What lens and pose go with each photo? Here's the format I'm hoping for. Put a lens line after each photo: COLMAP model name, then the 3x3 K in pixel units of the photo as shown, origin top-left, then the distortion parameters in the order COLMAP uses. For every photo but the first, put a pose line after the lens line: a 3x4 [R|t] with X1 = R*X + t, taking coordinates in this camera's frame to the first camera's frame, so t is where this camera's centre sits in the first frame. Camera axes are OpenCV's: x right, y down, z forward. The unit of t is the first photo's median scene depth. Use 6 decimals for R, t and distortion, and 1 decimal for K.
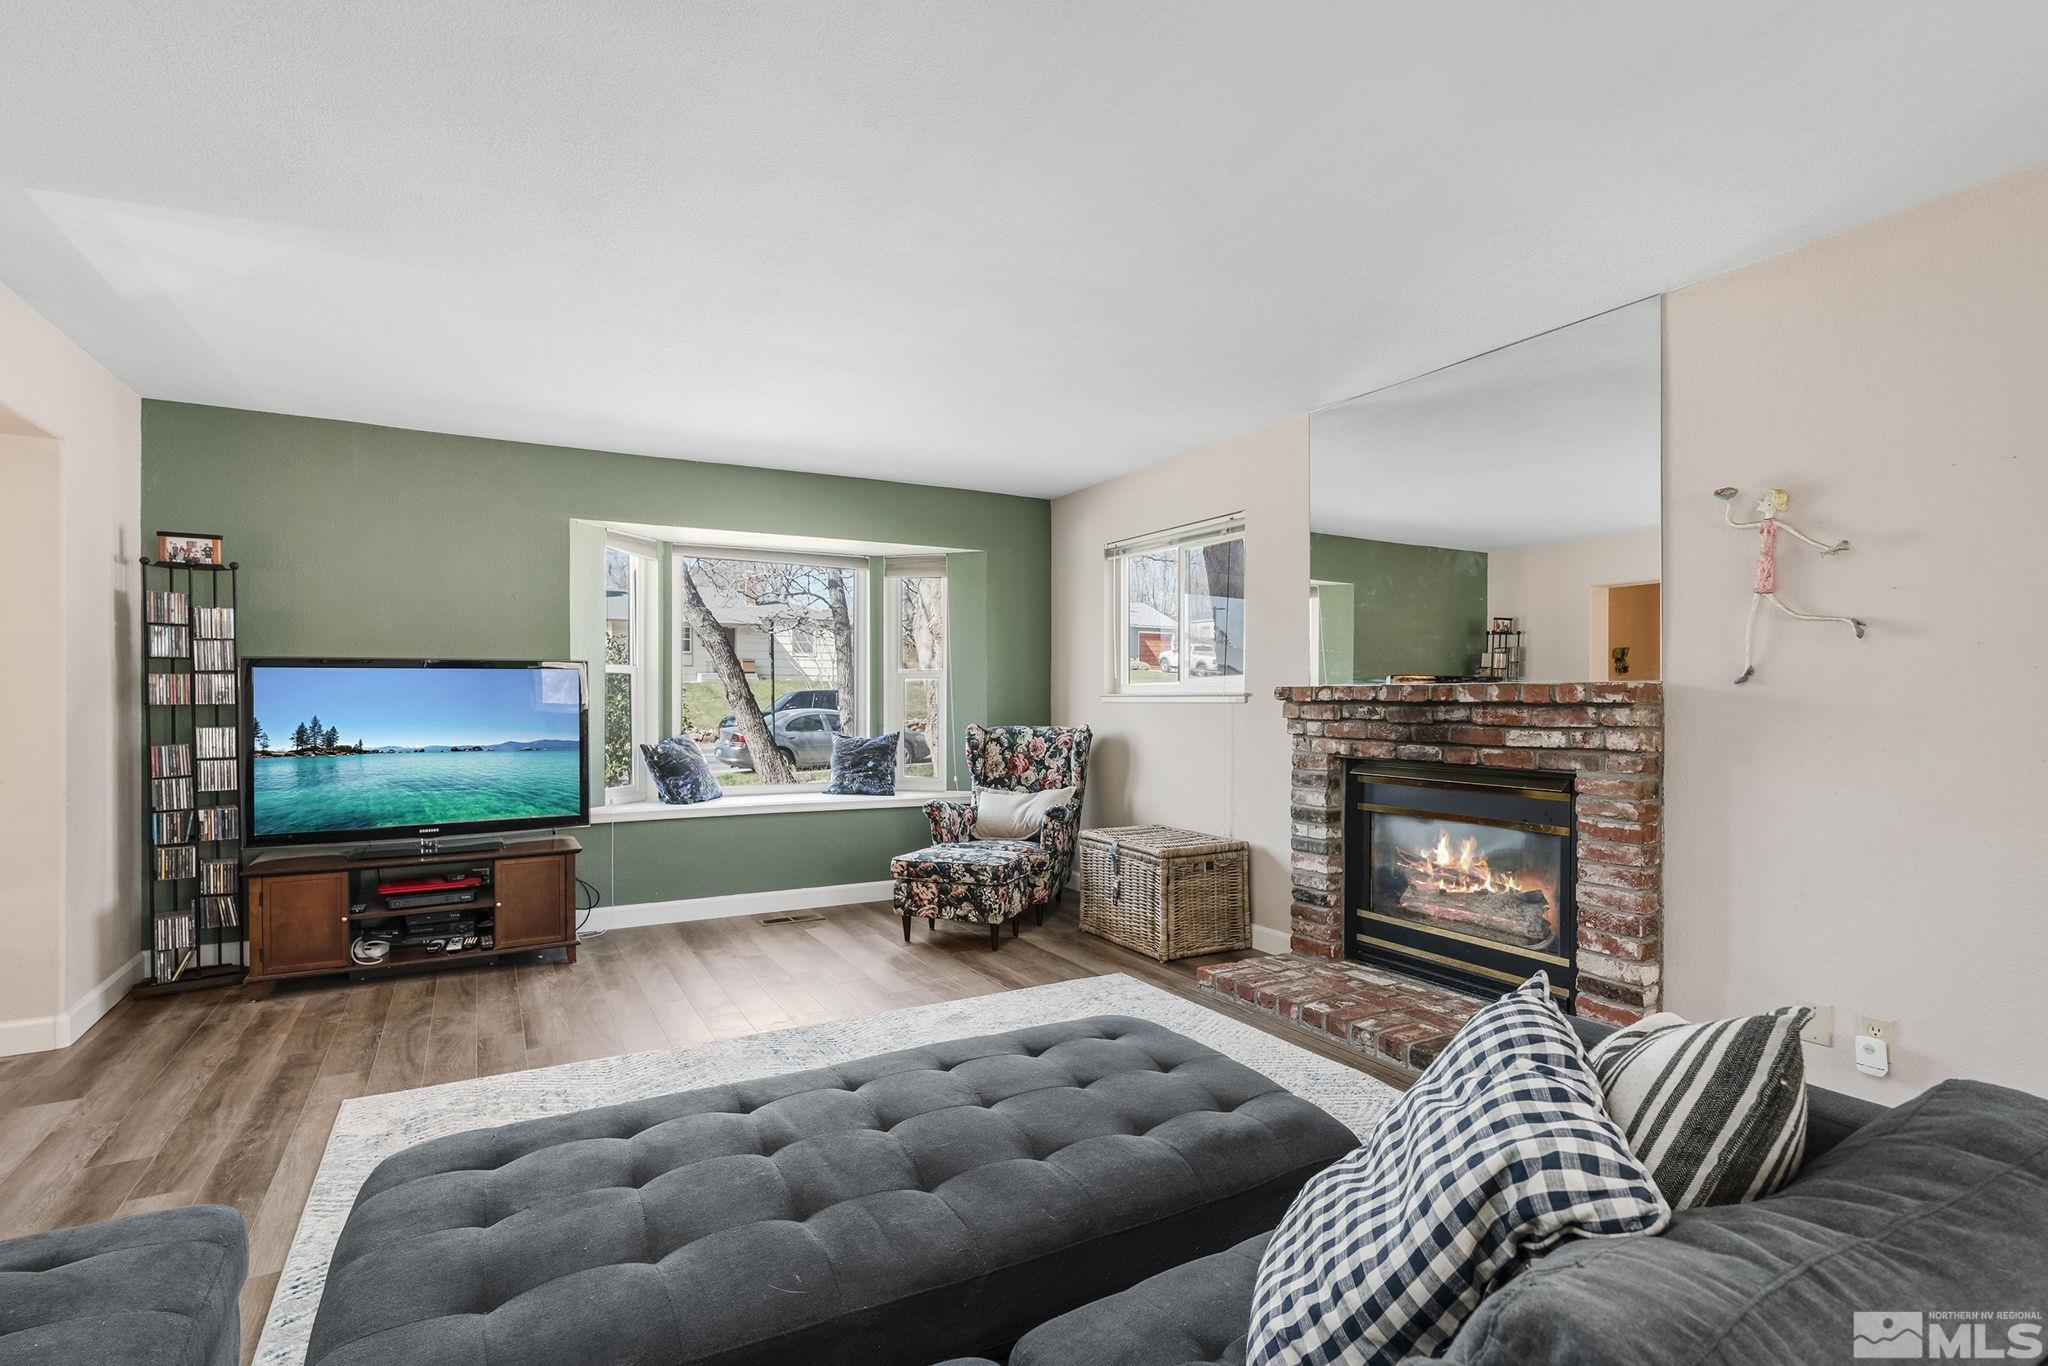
lens RADIAL K [[965.4, 0, 993.3], [0, 965.4, 687.2], [0, 0, 1]] dist [-0.025747, -0.000231]
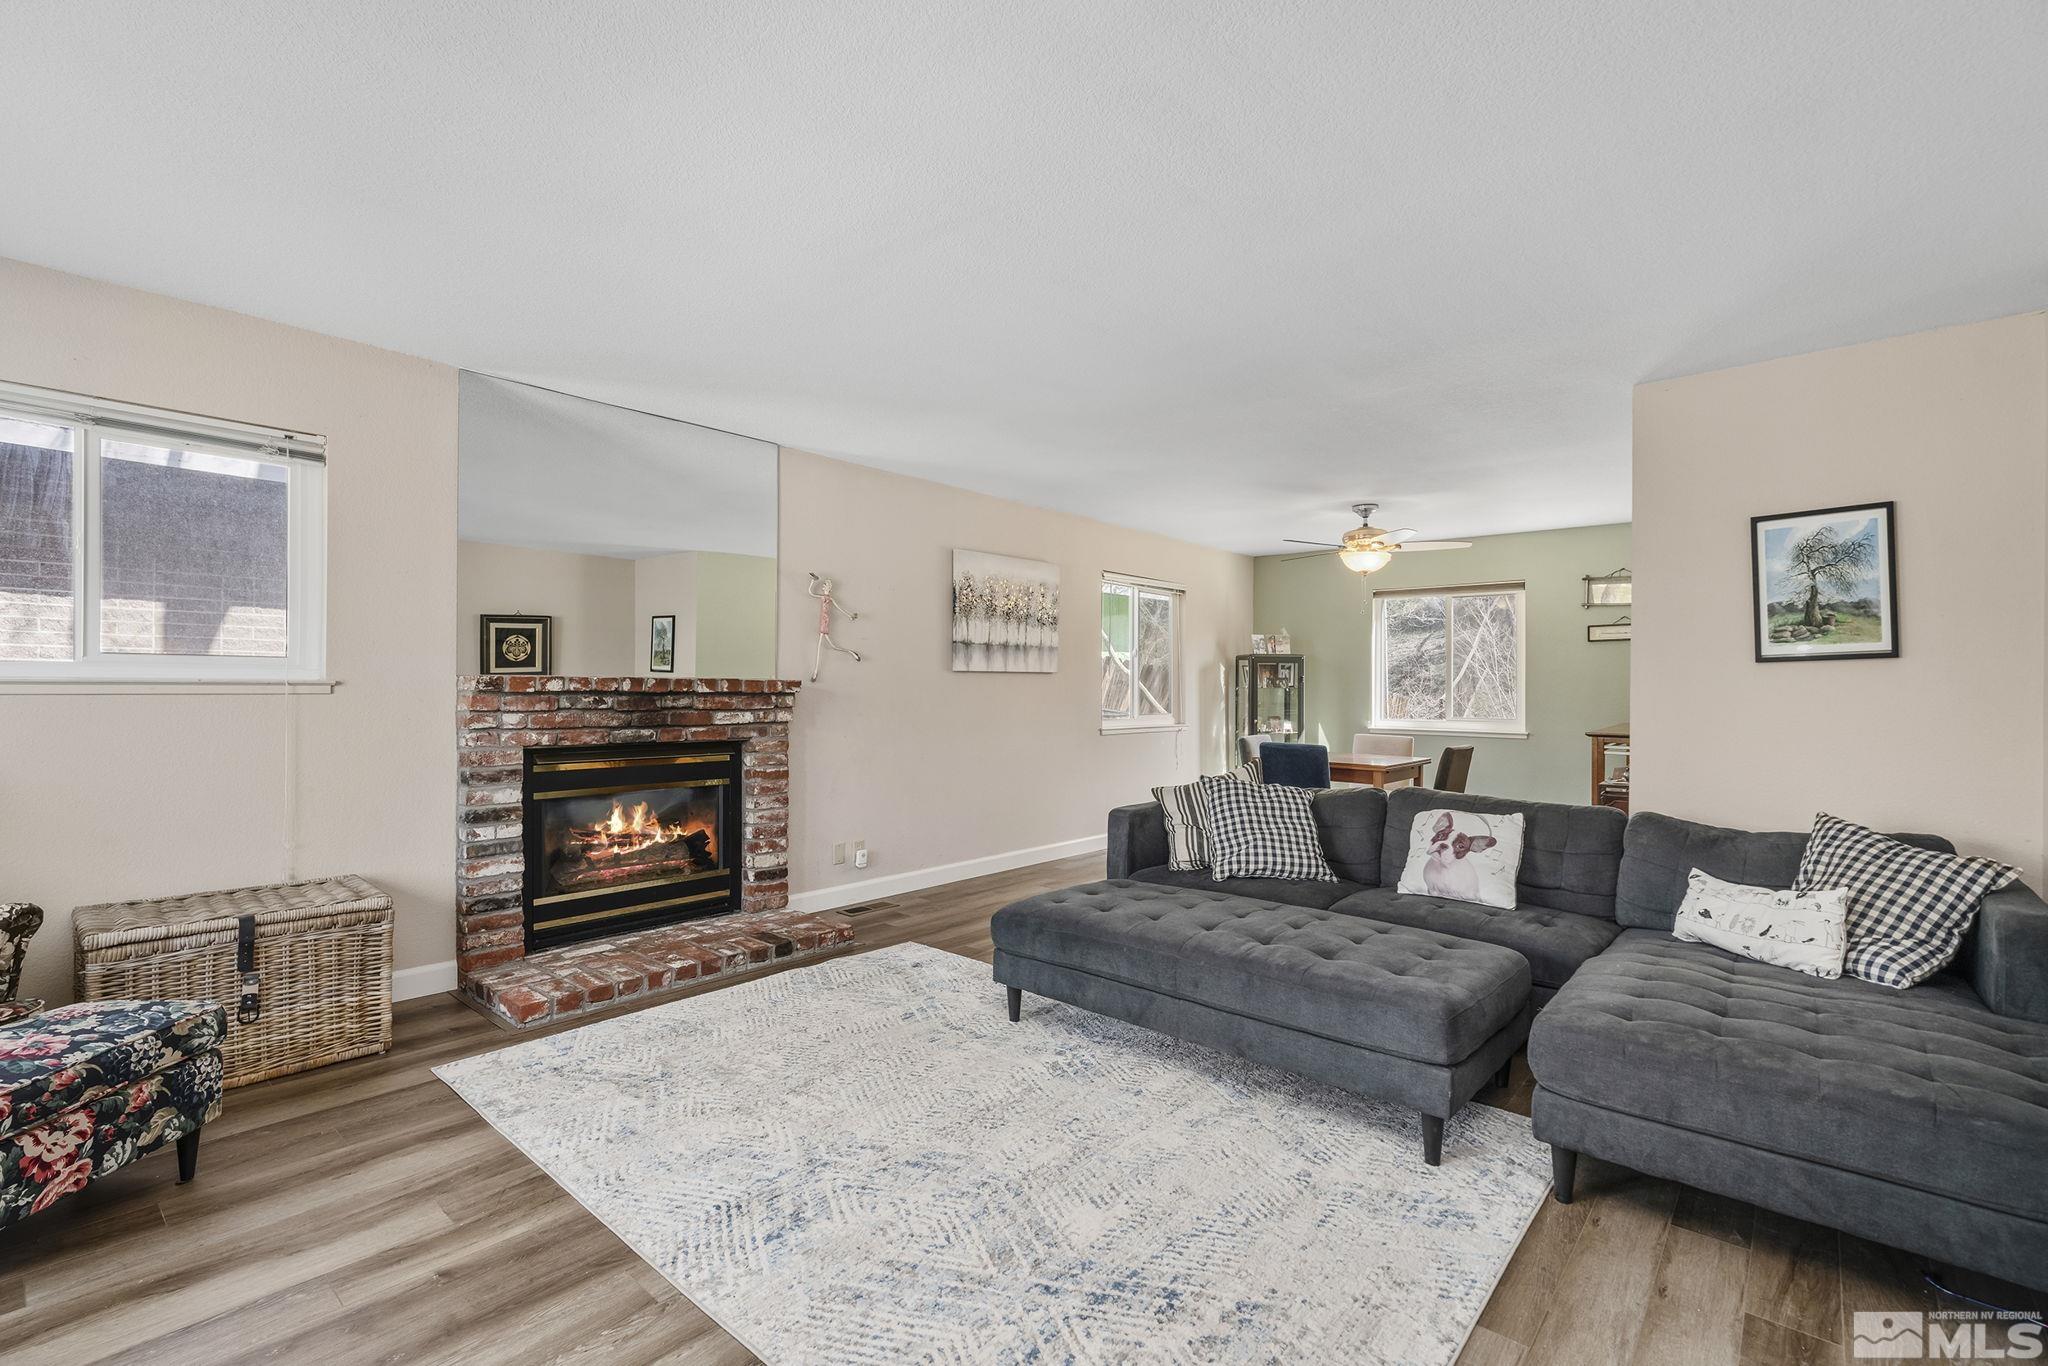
lens RADIAL K [[918.1, 0, 1021.8], [0, 918.1, 694.5], [0, 0, 1]] dist [-0.000700, 0.000006]
pose [[-0.355592, -0.004582, 0.934630, -0.671596], [-0.014316, 0.999897, -0.000545, 0.010514], [-0.934532, -0.013574, -0.355621, 0.841677]]
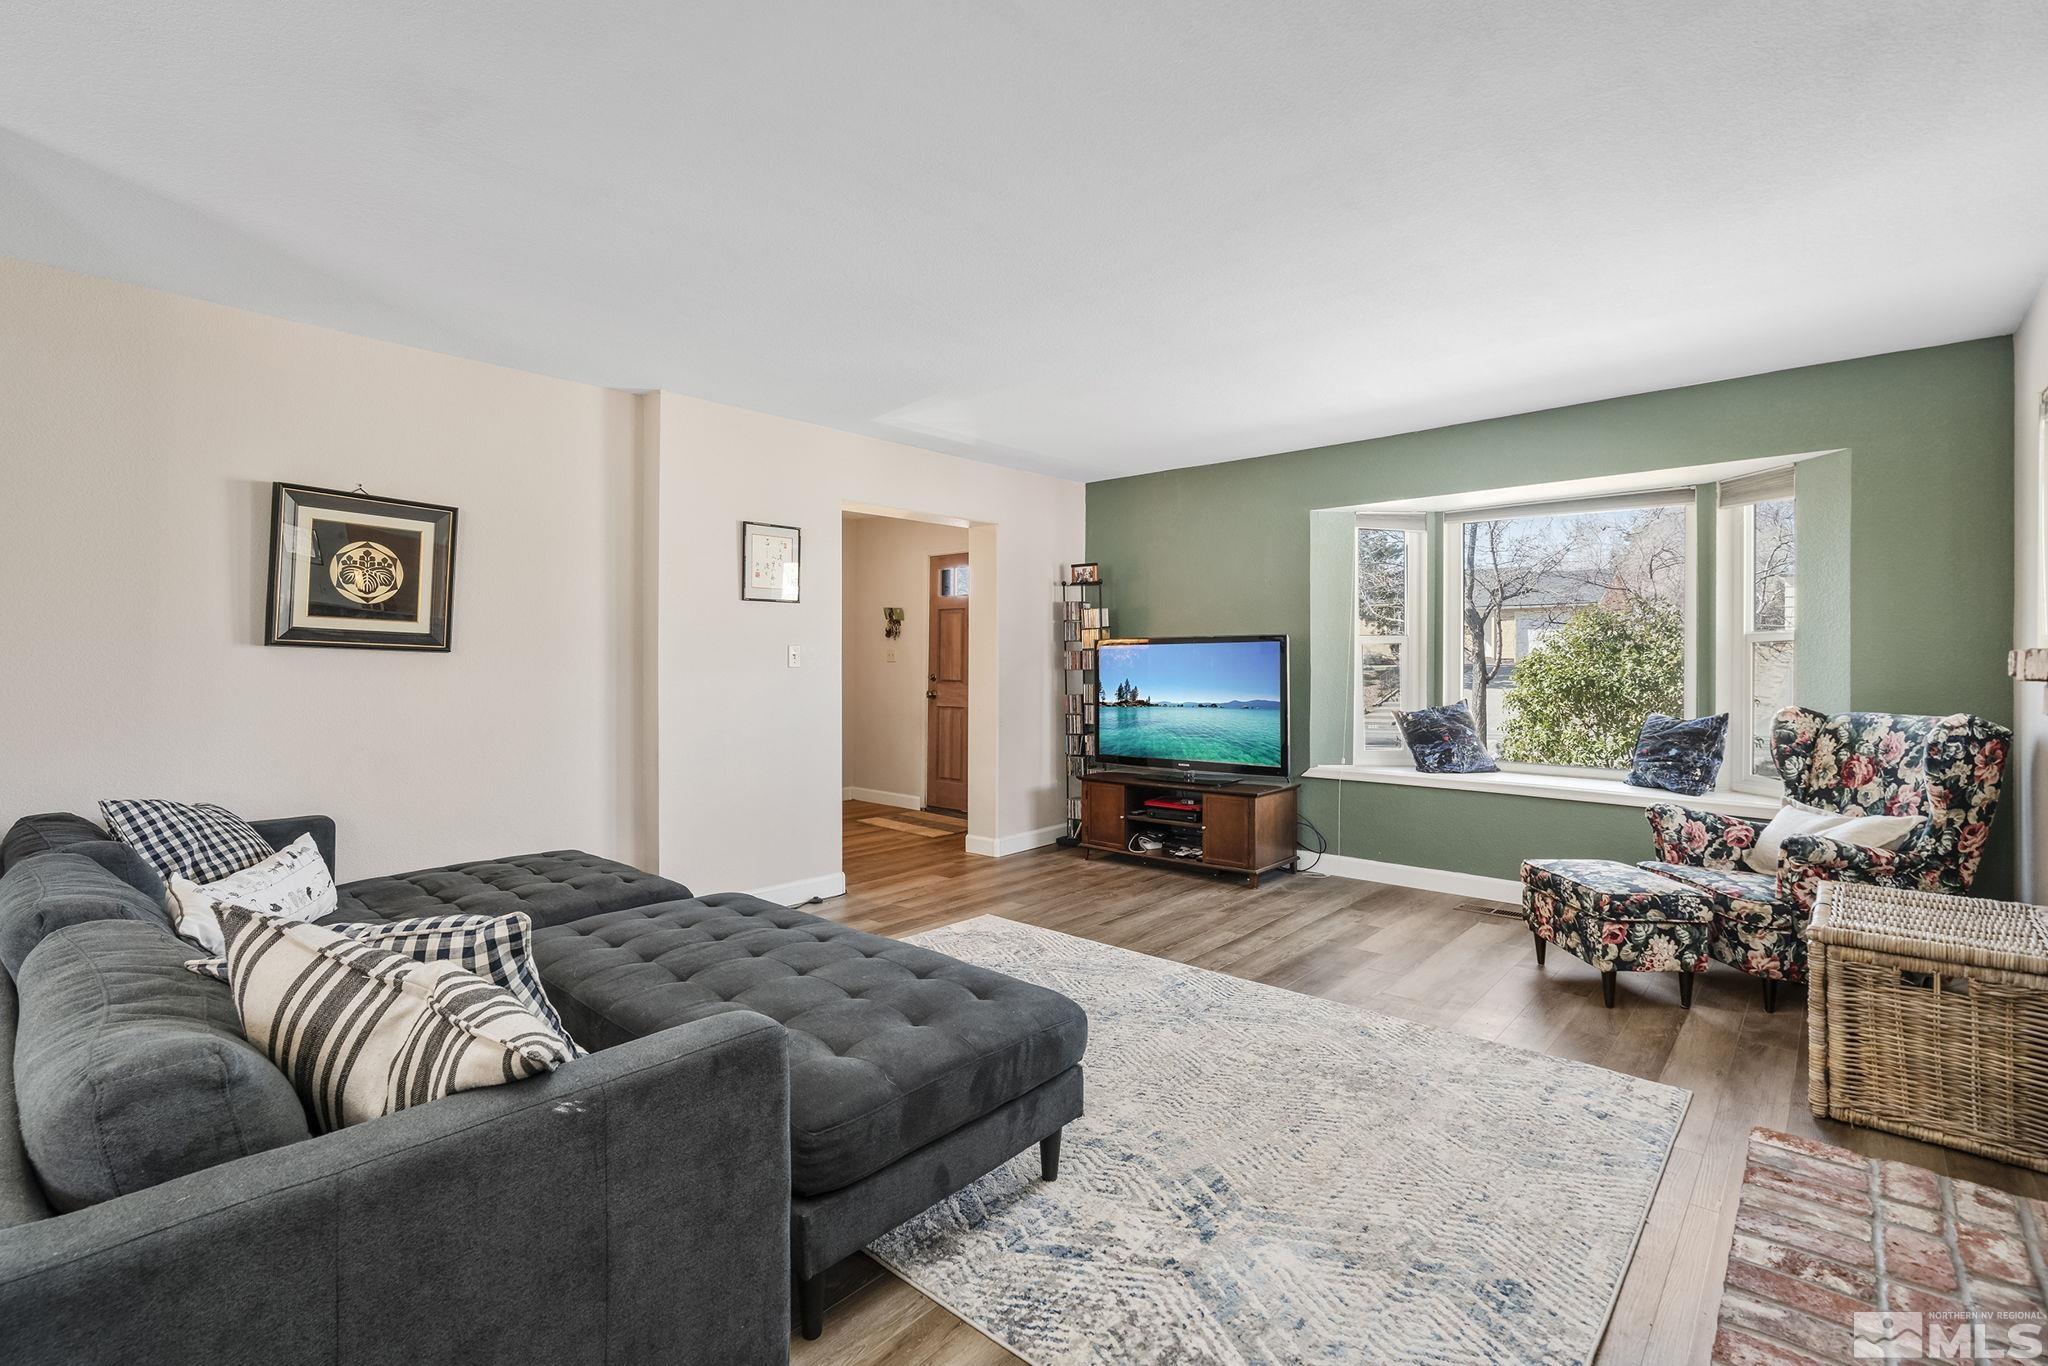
lens RADIAL K [[908.4, 0, 1033.8], [0, 908.4, 672.5], [0, 0, 1]] dist [-0.001141, -0.000006]
pose [[0.346645, 0.009562, -0.937948, 0.559107], [0.010888, 0.999840, 0.014217, -0.001998], [0.937933, -0.015141, 0.346485, 0.373221]]
